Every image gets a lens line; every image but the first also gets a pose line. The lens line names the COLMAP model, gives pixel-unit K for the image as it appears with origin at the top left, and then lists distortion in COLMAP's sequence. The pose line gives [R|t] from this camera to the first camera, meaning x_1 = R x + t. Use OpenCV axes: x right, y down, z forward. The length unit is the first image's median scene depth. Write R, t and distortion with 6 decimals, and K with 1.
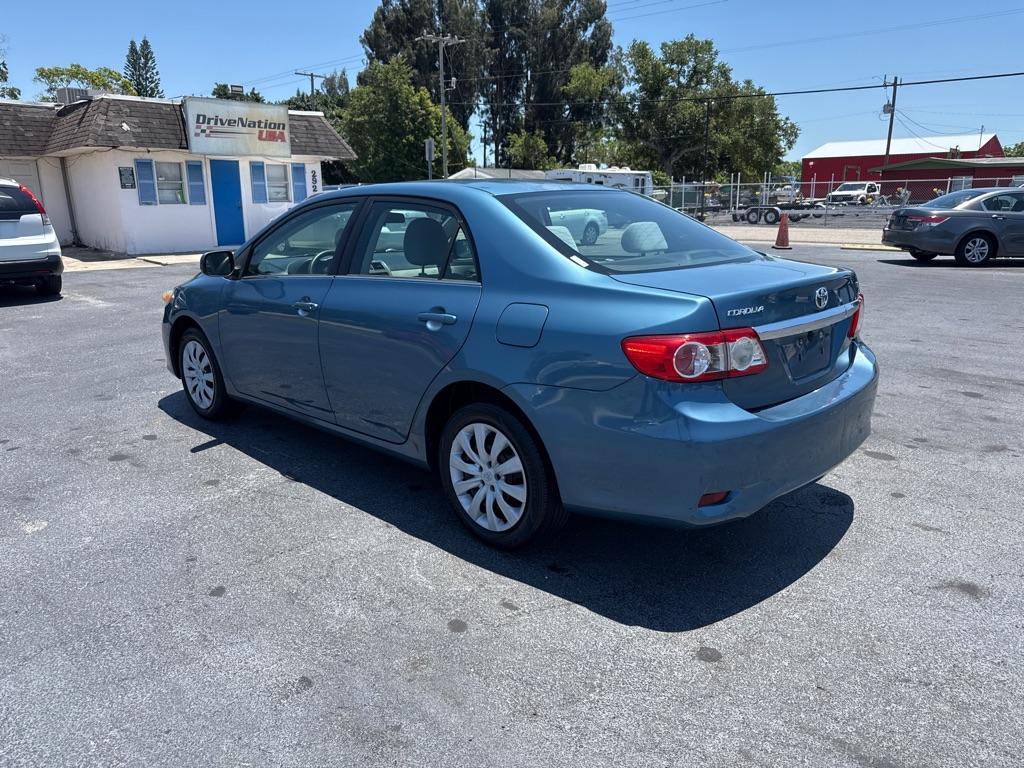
lens RADIAL K [[722.3, 0, 508.1], [0, 722.3, 385.0], [0, 0, 1]] dist [0.029596, -0.036970]
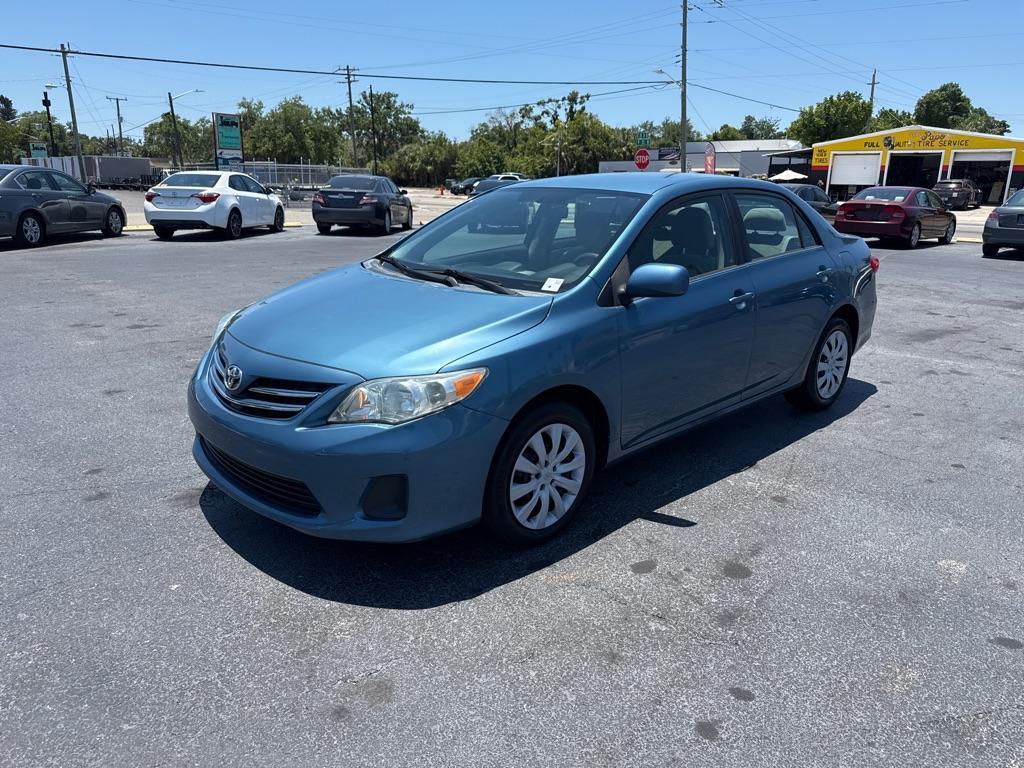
lens RADIAL K [[722.3, 0, 518.3], [0, 722.3, 388.6], [0, 0, 1]] dist [0.029596, -0.036970]
pose [[0.023111, -0.271379, 0.962195, -0.243196], [0.233943, 0.937198, 0.258709, -0.060983], [-0.971976, 0.219120, 0.085147, 0.231685]]
